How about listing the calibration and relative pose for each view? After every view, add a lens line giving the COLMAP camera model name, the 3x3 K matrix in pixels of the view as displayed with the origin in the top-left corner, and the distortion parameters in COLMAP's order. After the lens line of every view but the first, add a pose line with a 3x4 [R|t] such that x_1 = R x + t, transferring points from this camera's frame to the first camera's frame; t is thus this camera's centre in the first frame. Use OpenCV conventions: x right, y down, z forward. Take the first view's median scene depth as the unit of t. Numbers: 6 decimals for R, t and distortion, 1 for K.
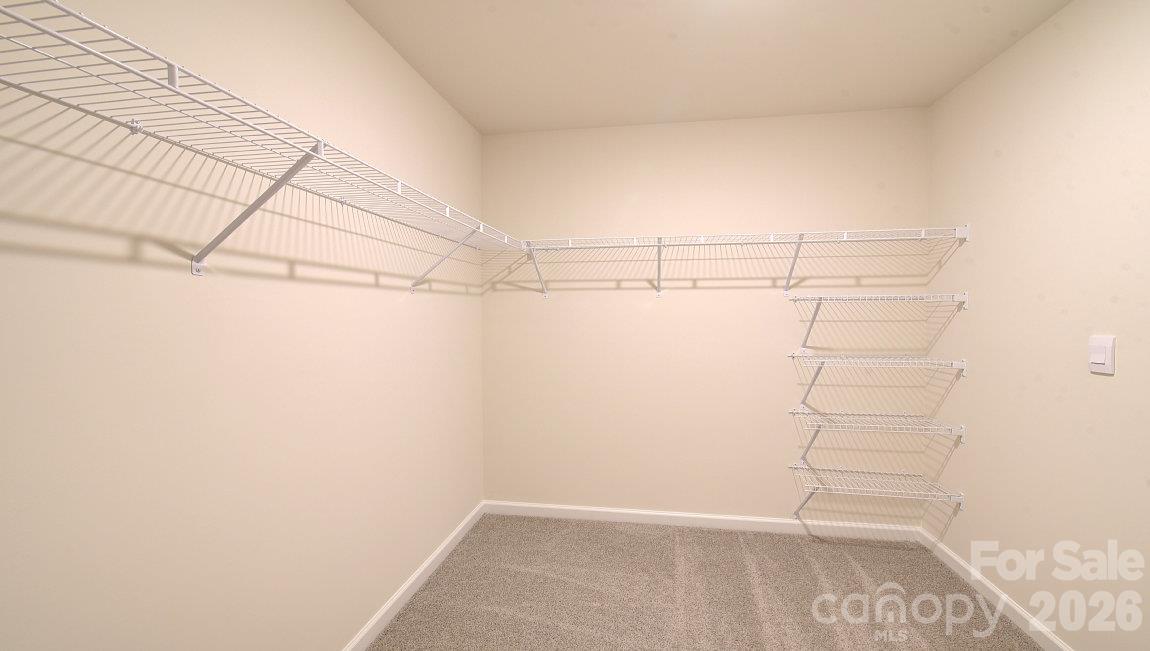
lens RADIAL K [[502.1, 0, 575.4], [0, 502.1, 323.9], [0, 0, 1]] dist [0.003192, 0.000987]
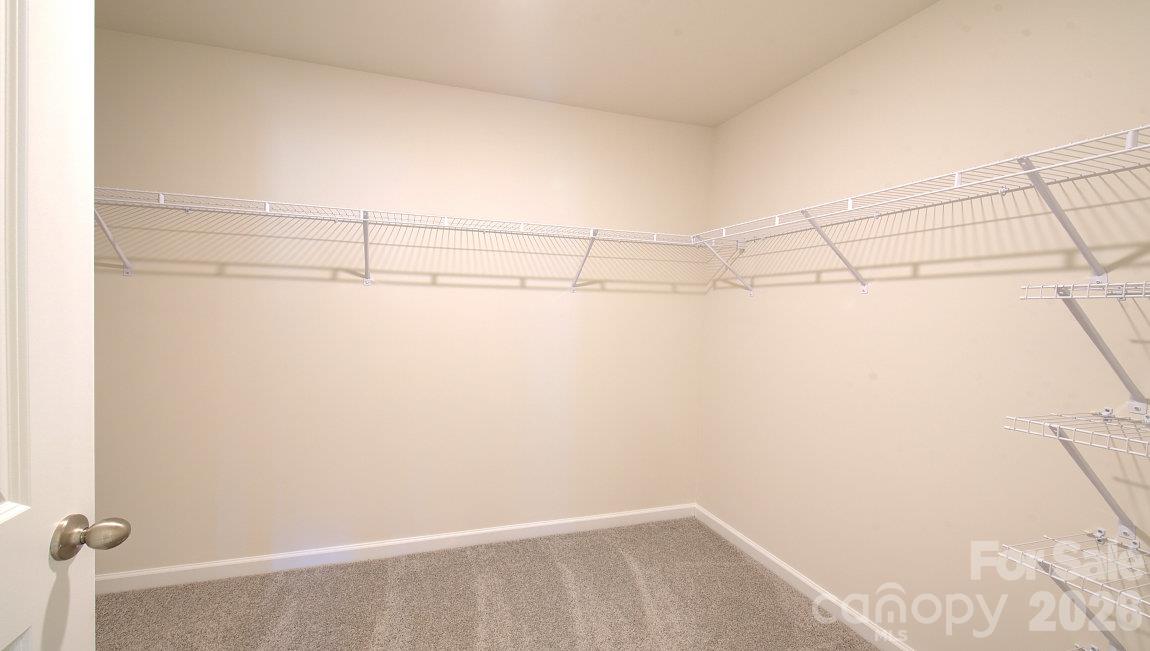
lens RADIAL K [[502.1, 0, 576.6], [0, 502.1, 318.9], [0, 0, 1]] dist [0.003192, 0.000987]
pose [[0.463609, 0.031120, -0.885493, 0.717434], [-0.043570, 0.998975, 0.012297, -0.011950], [0.884968, 0.032880, 0.464489, 0.414729]]
